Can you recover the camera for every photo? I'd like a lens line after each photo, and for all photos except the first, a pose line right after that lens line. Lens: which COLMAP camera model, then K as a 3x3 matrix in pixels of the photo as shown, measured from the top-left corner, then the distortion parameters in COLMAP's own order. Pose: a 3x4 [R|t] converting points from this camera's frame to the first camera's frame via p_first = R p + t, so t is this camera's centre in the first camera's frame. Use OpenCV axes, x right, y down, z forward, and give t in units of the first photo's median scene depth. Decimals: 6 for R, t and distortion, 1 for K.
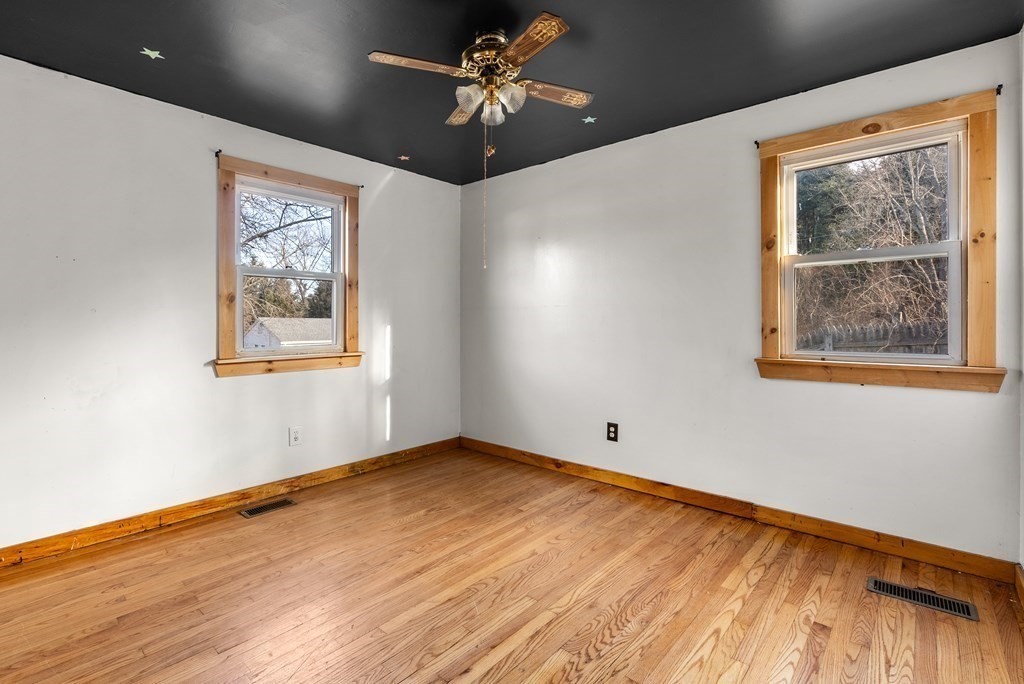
lens RADIAL K [[471.1, 0, 510.8], [0, 471.1, 332.5], [0, 0, 1]] dist [-0.005579, 0.003914]
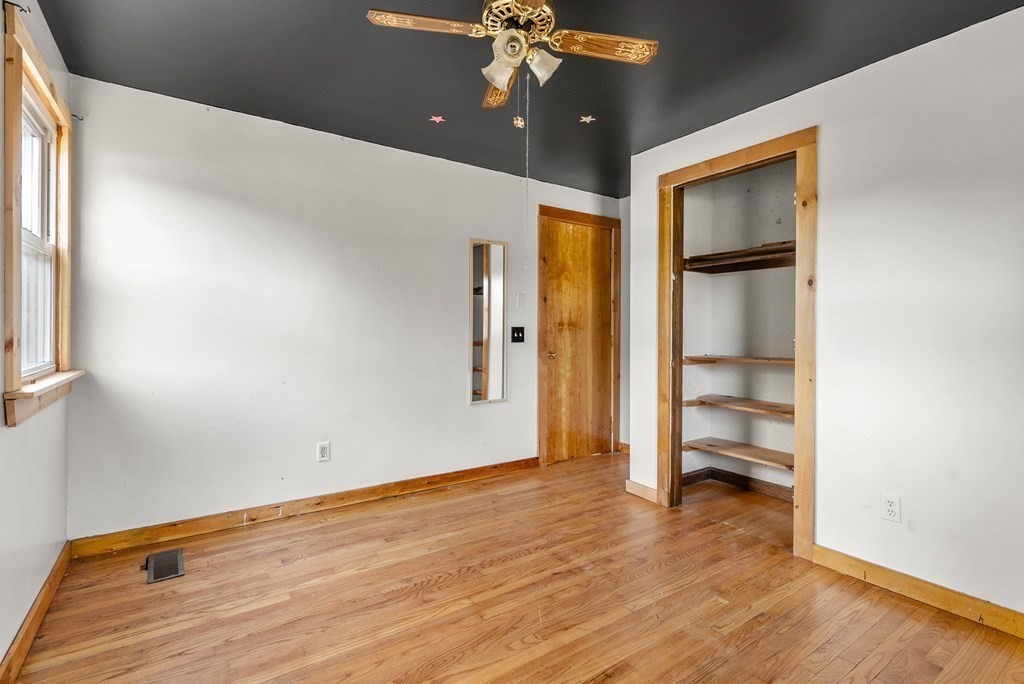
lens RADIAL K [[471.1, 0, 511.9], [0, 471.1, 333.4], [0, 0, 1]] dist [-0.005579, 0.003914]
pose [[-0.967203, -0.006304, 0.253926, -0.260723], [-0.000296, 0.999719, 0.023692, -0.040291], [-0.254004, 0.022839, -0.966933, 1.929819]]
